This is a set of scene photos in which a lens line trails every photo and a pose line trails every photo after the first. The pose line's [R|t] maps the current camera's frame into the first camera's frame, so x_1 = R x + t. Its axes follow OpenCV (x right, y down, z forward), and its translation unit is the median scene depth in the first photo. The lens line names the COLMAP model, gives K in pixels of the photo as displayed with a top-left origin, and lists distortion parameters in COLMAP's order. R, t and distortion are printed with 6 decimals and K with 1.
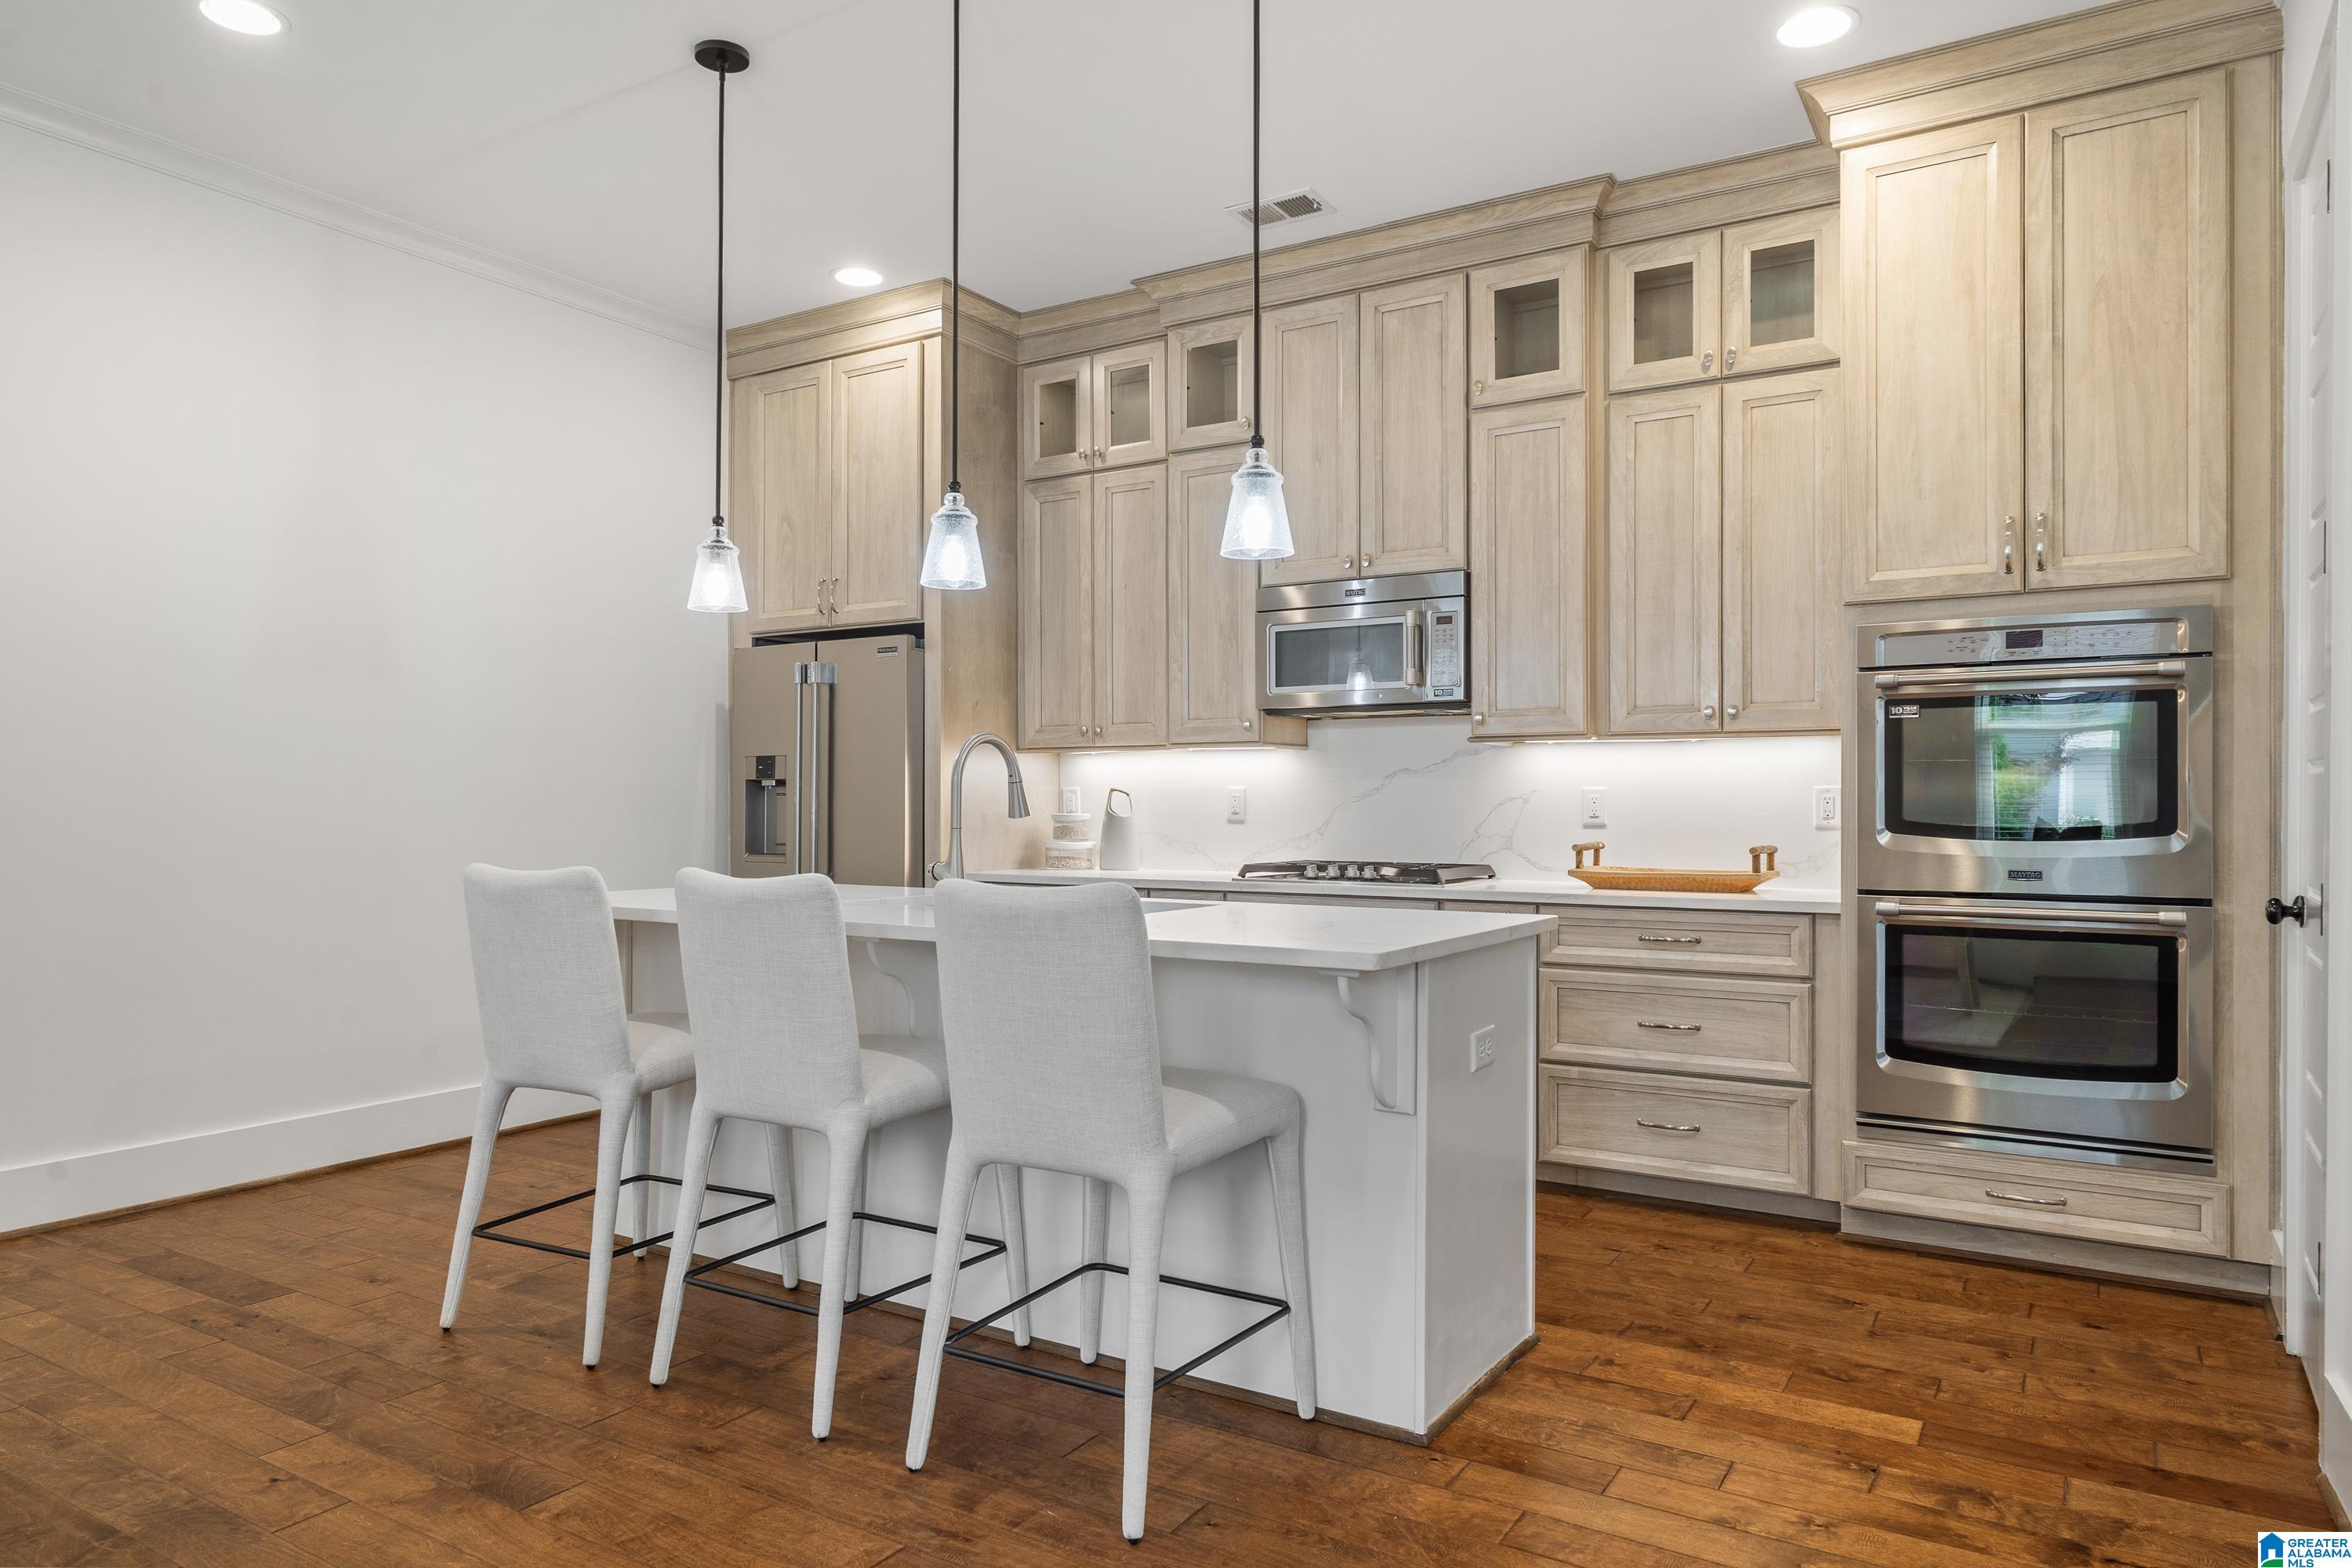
lens RADIAL K [[1526.8, 0, 1188.5], [0, 1526.8, 791.4], [0, 0, 1]] dist [-0.010688, -0.000519]
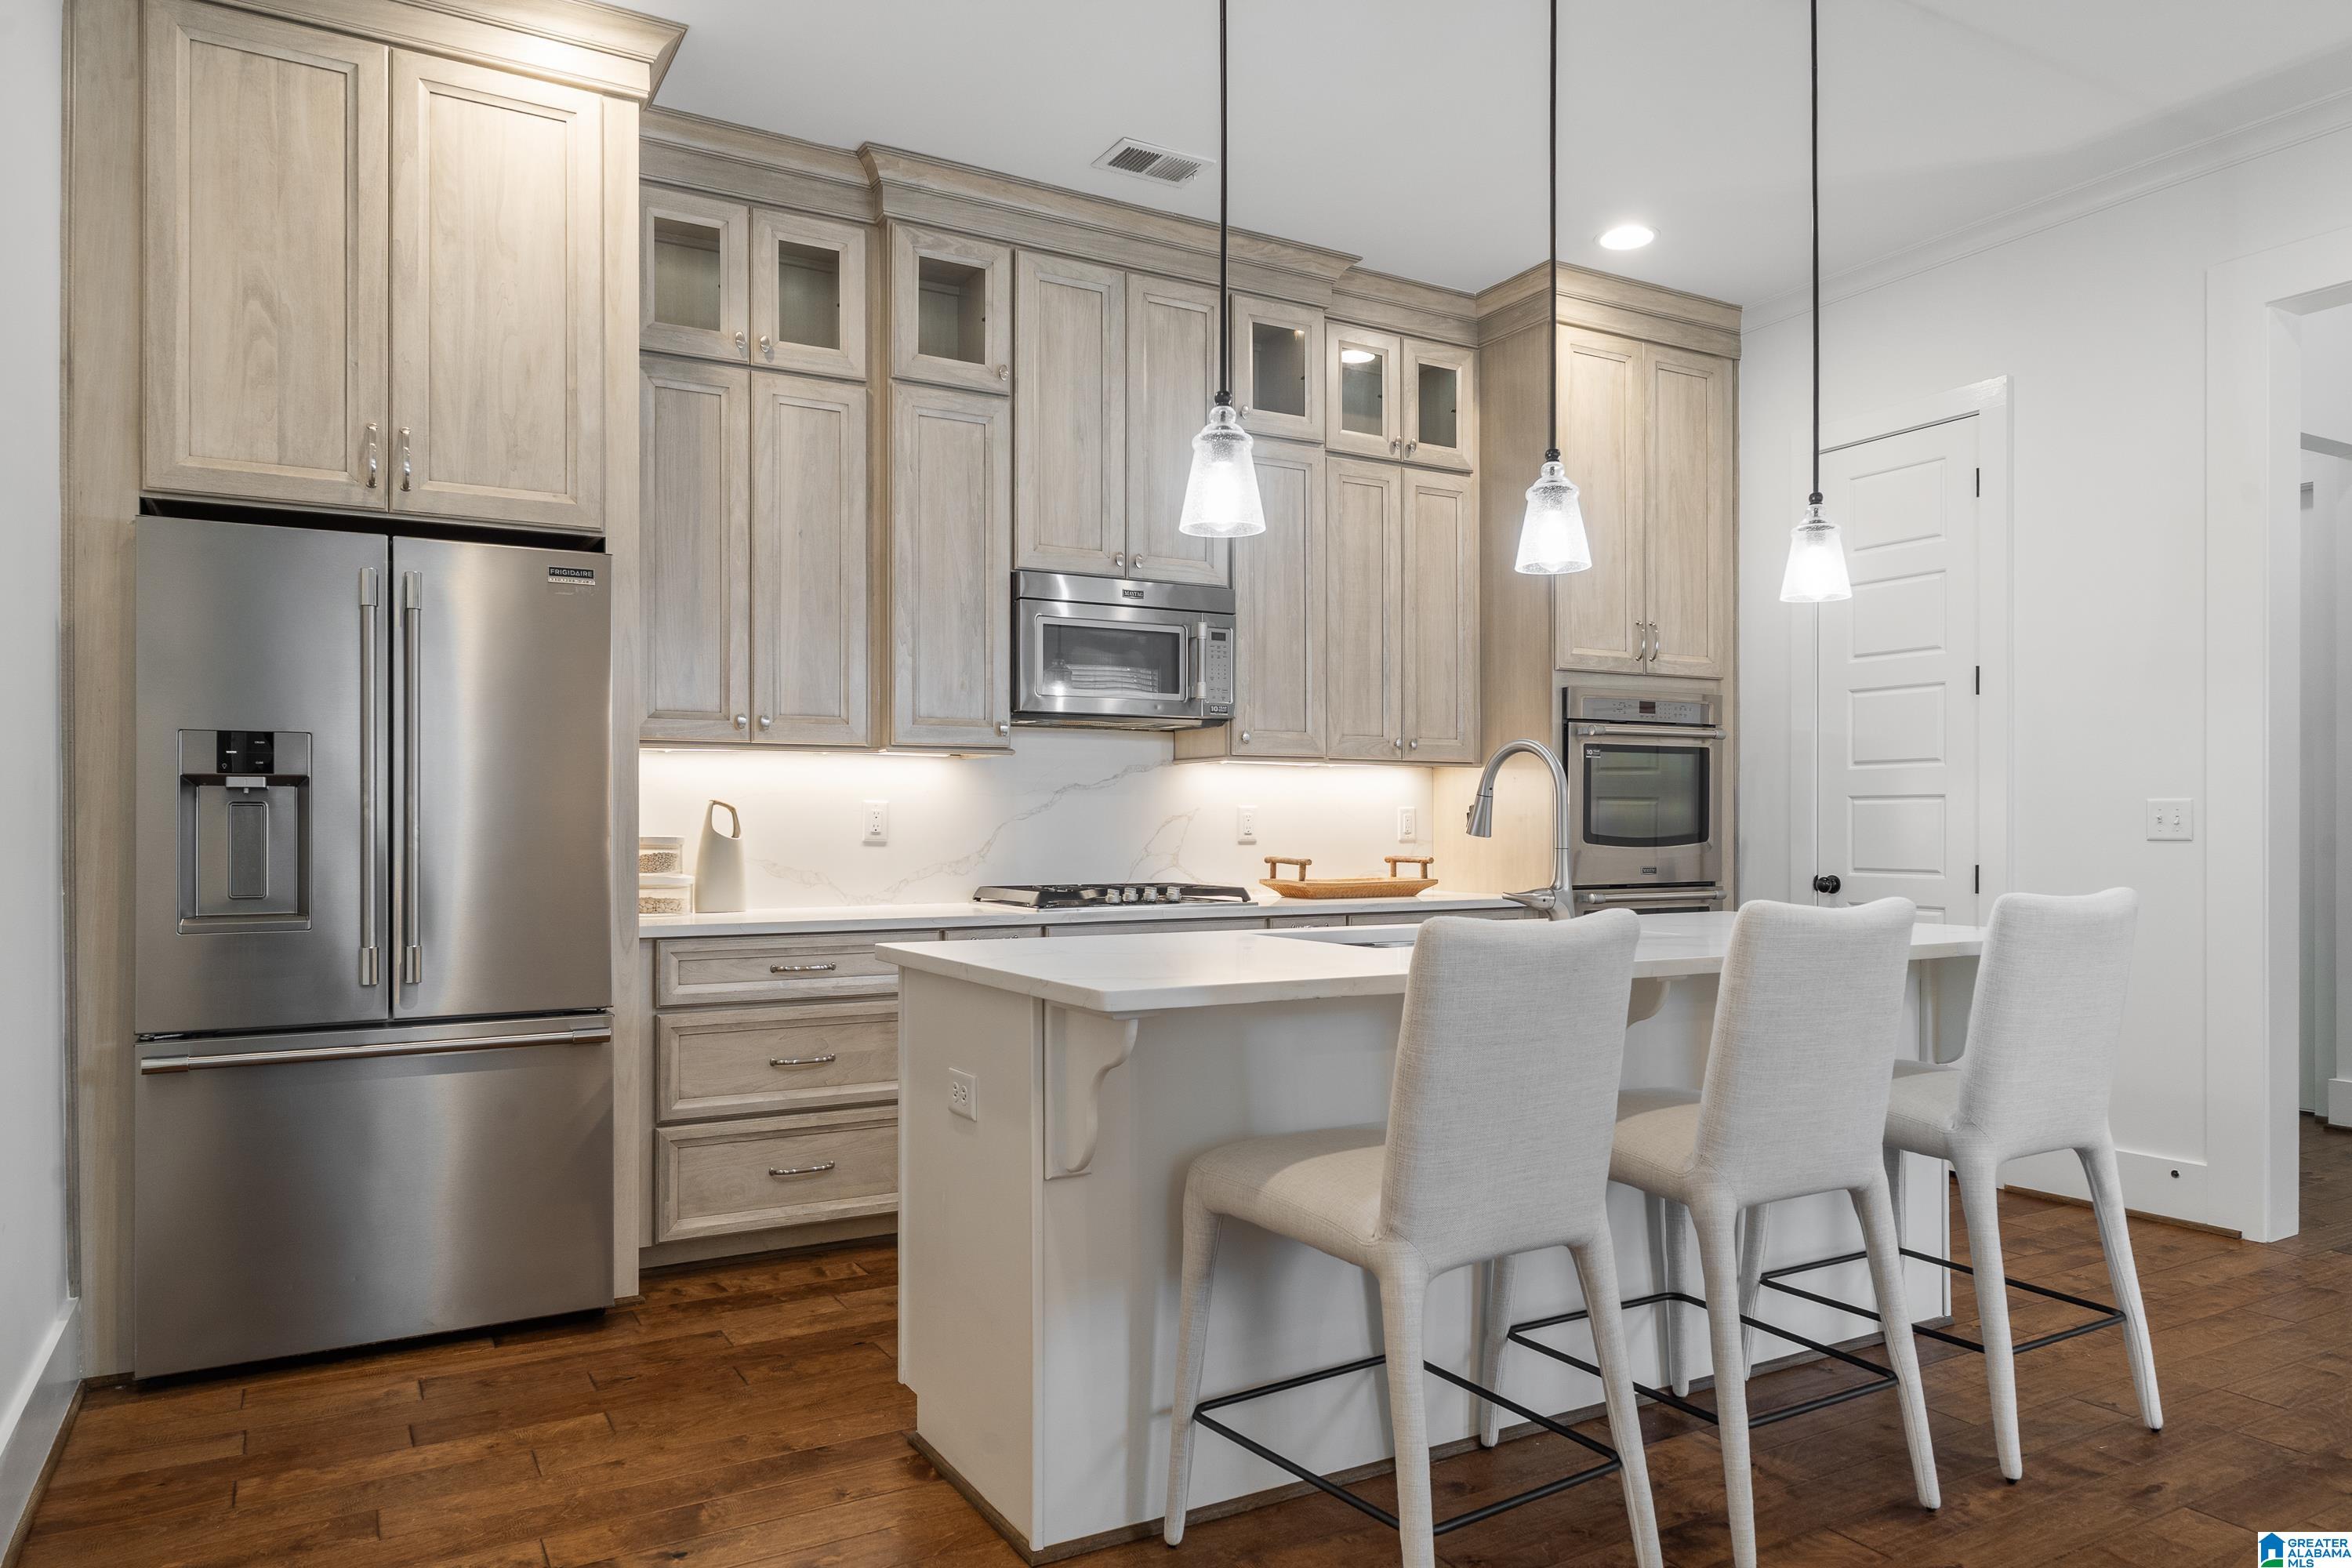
lens RADIAL K [[1526.8, 0, 1187.8], [0, 1526.8, 796.2], [0, 0, 1]] dist [-0.010688, -0.000519]
pose [[0.450834, 0.012207, 0.892525, -0.712121], [-0.009652, 0.999915, -0.008800, 0.000662], [-0.892556, -0.004647, 0.450913, 0.558011]]
